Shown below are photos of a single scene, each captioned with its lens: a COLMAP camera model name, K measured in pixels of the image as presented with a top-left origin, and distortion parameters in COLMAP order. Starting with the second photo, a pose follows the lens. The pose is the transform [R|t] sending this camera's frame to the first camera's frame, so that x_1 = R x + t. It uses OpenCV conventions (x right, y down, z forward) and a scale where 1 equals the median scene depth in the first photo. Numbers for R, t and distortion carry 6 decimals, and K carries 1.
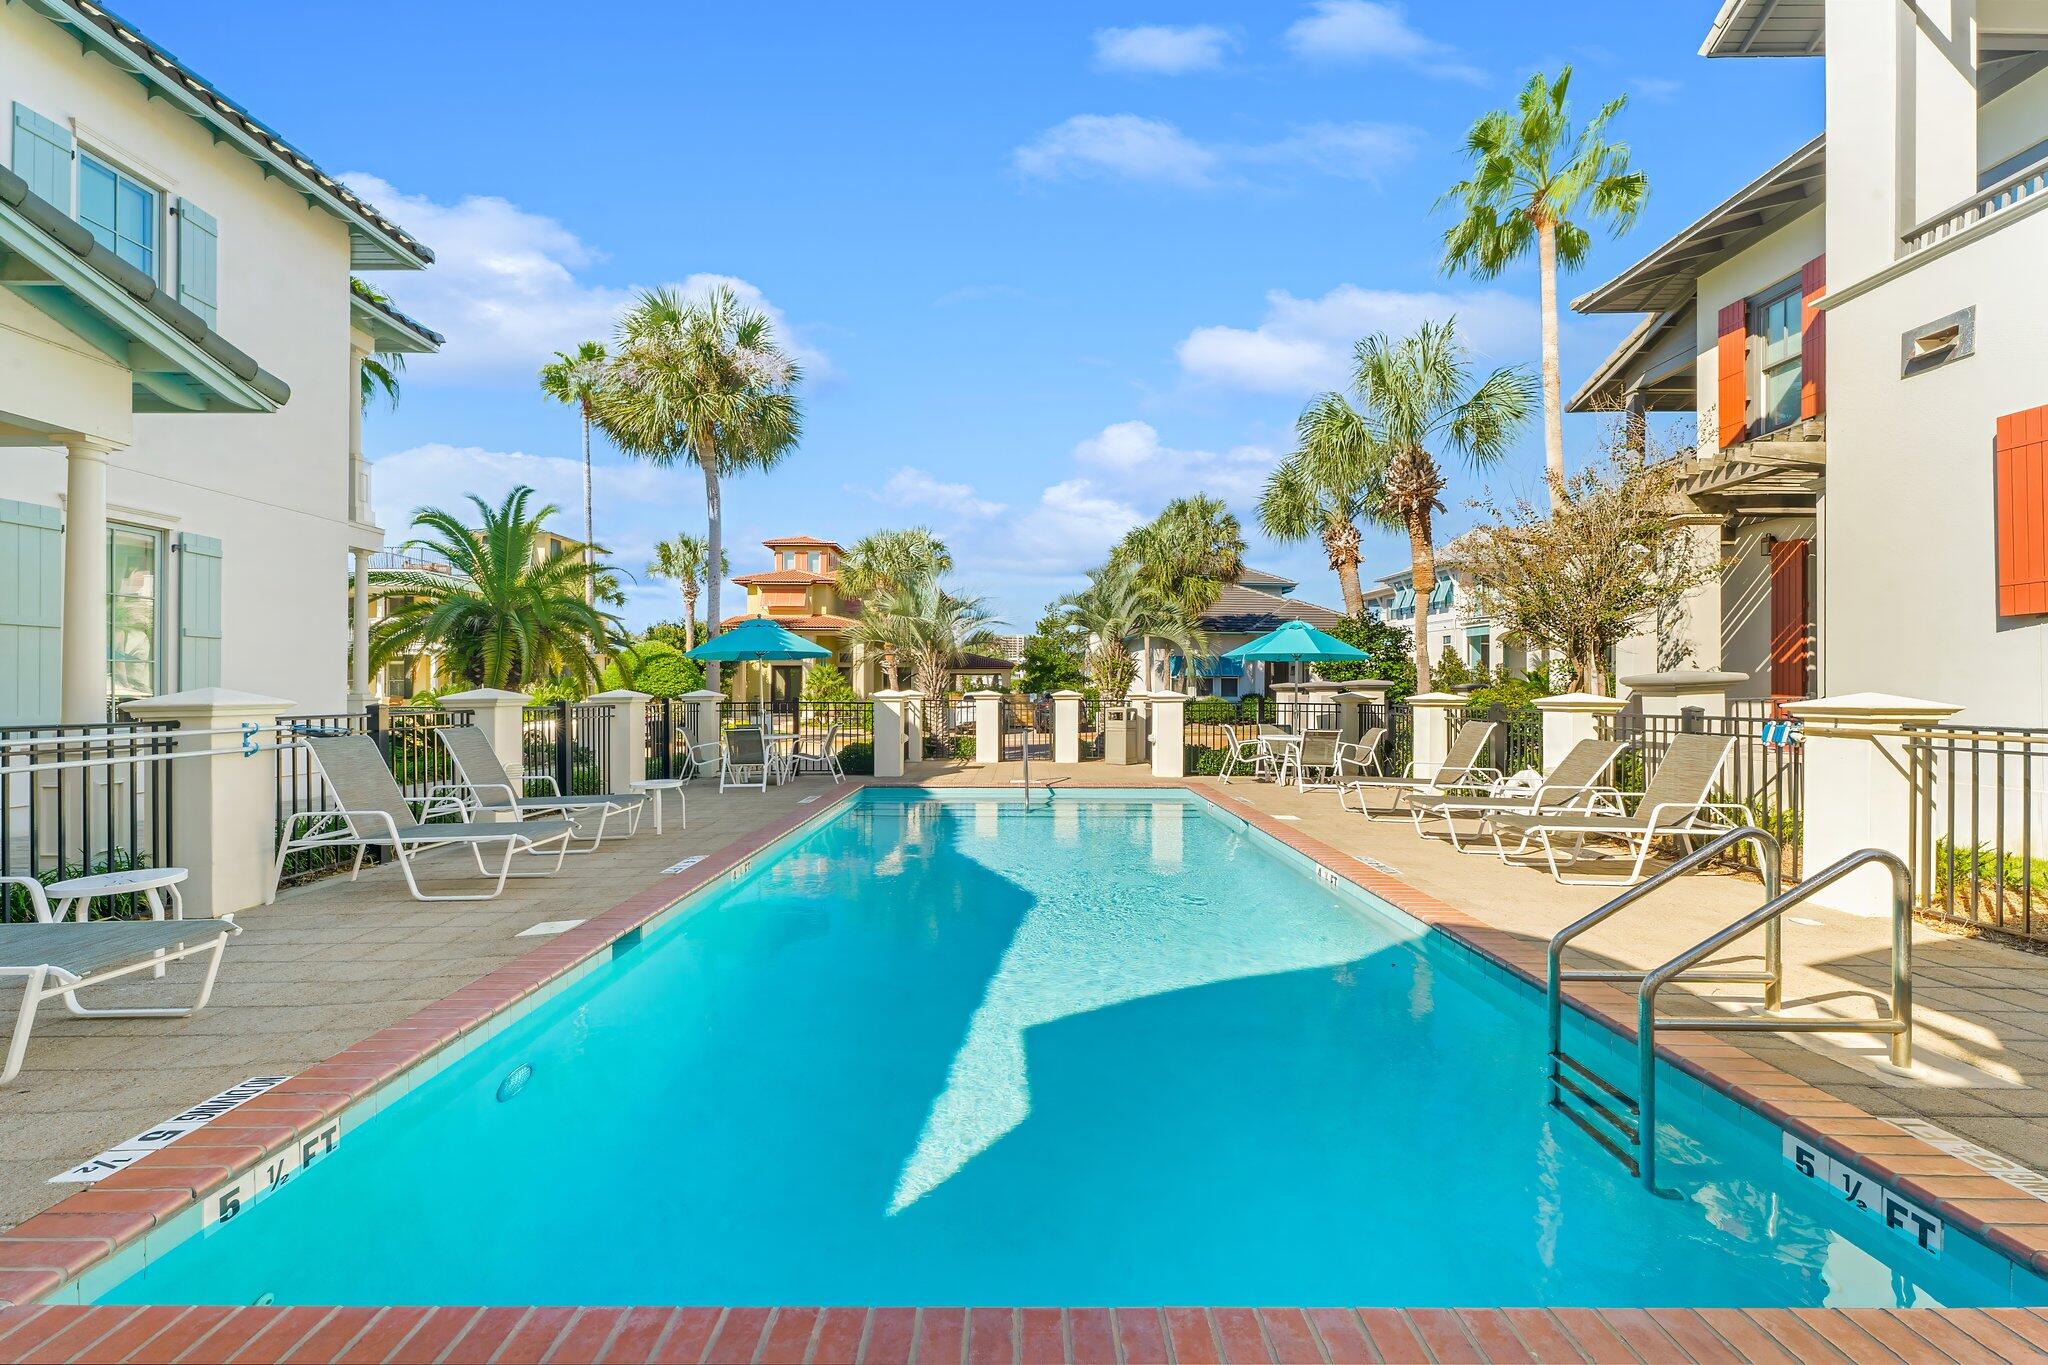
lens RADIAL K [[814.6, 0, 1023.6], [0, 814.6, 684.6], [0, 0, 1]] dist [0.000492, -0.000077]
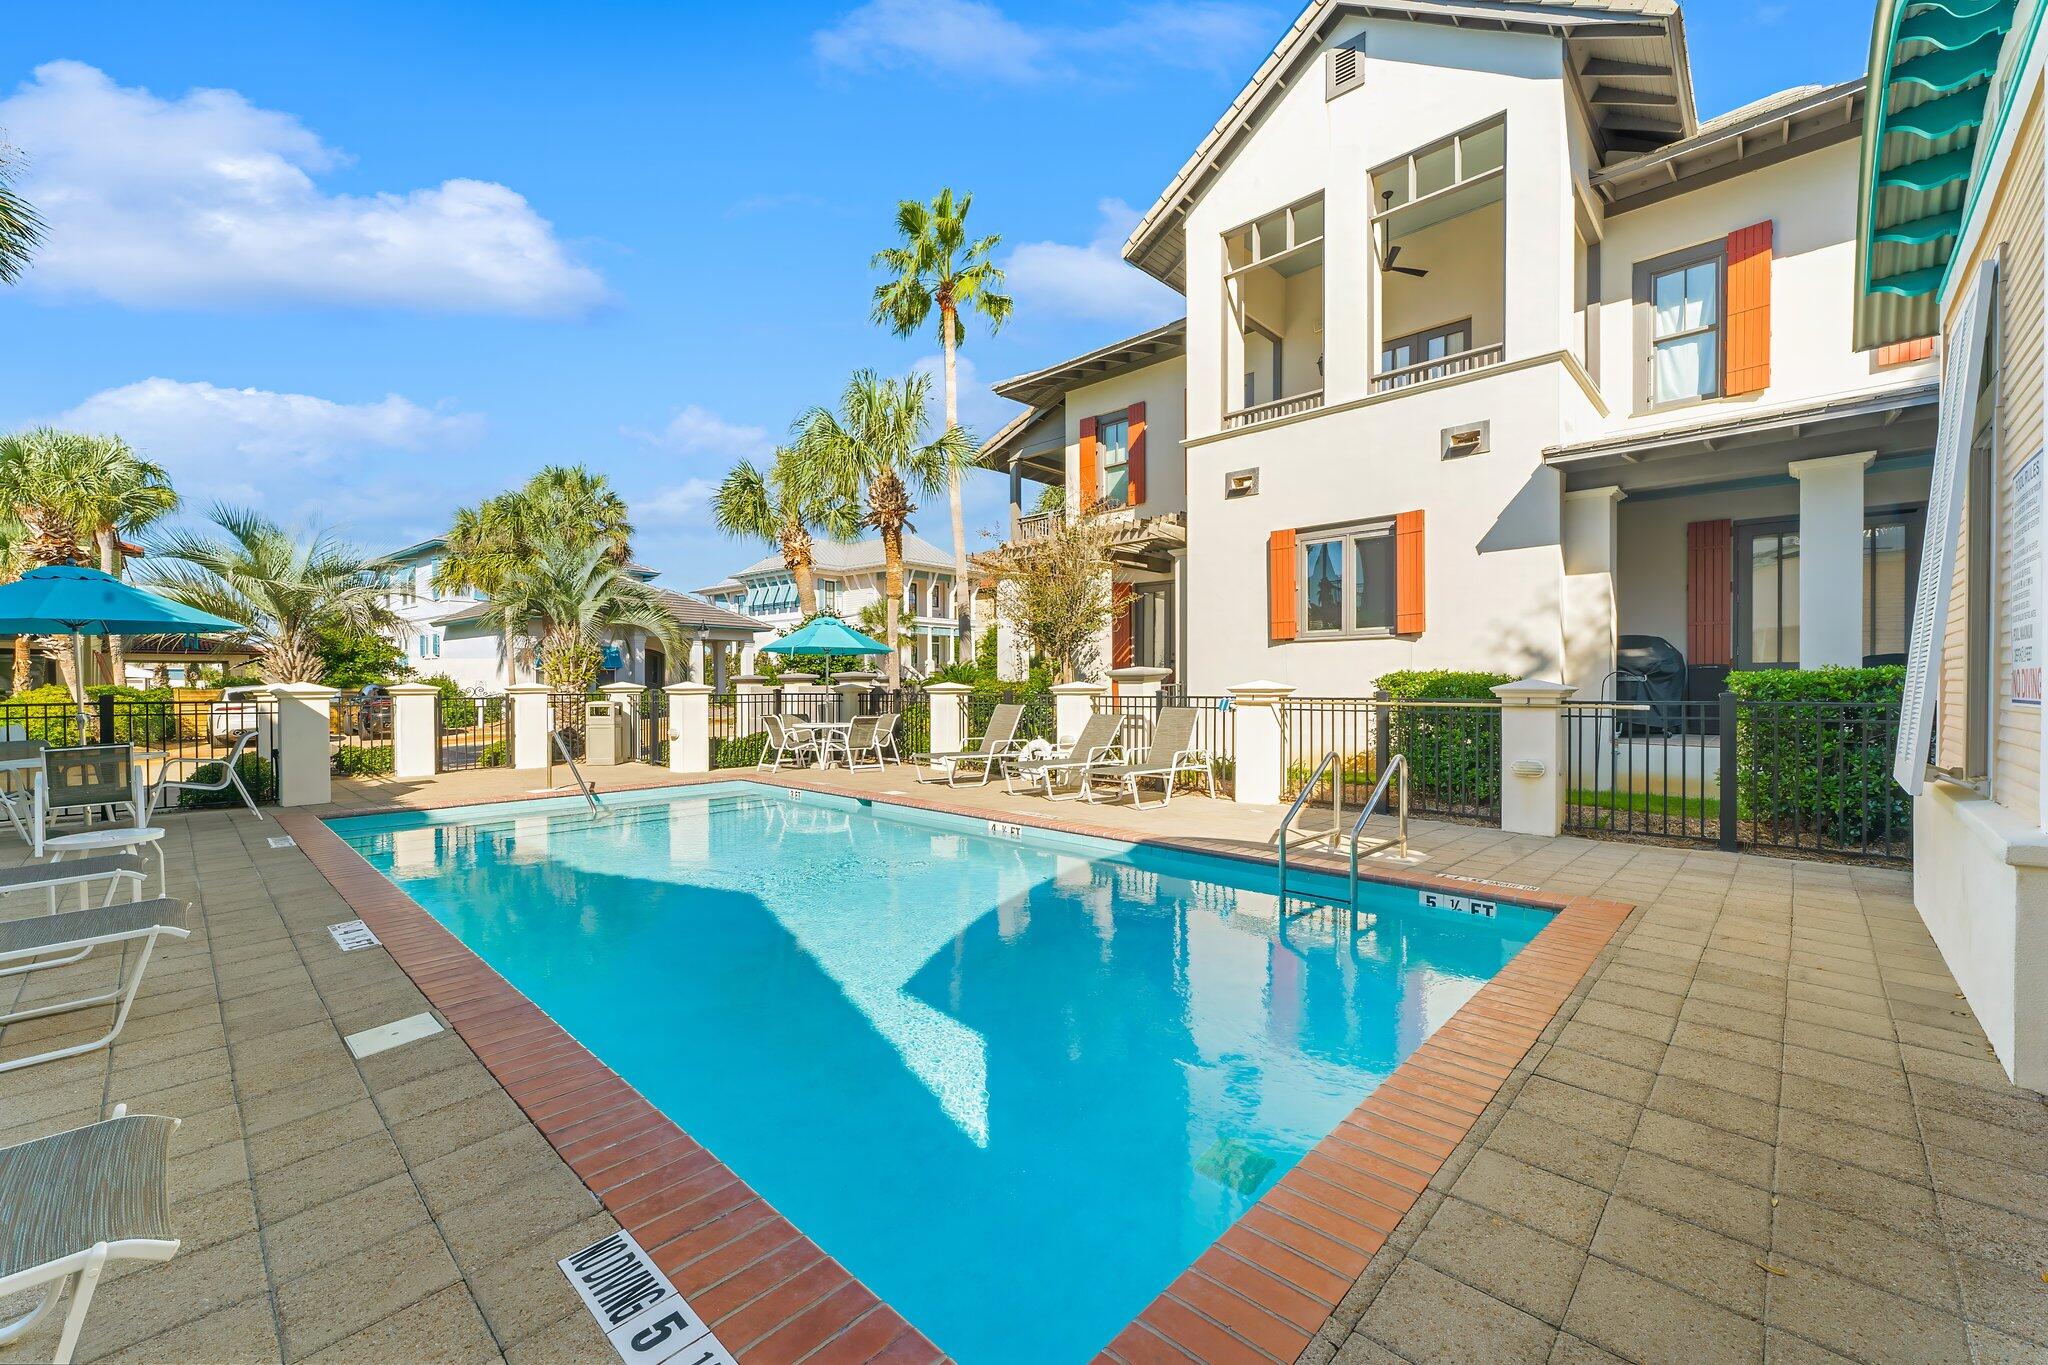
lens RADIAL K [[814.6, 0, 1016.3], [0, 814.6, 685.9], [0, 0, 1]] dist [0.000492, -0.000077]
pose [[0.695436, -0.006767, 0.718556, -0.269861], [-0.001237, 0.999943, 0.010614, 0.001365], [-0.718587, -0.008271, 0.695388, 0.064206]]
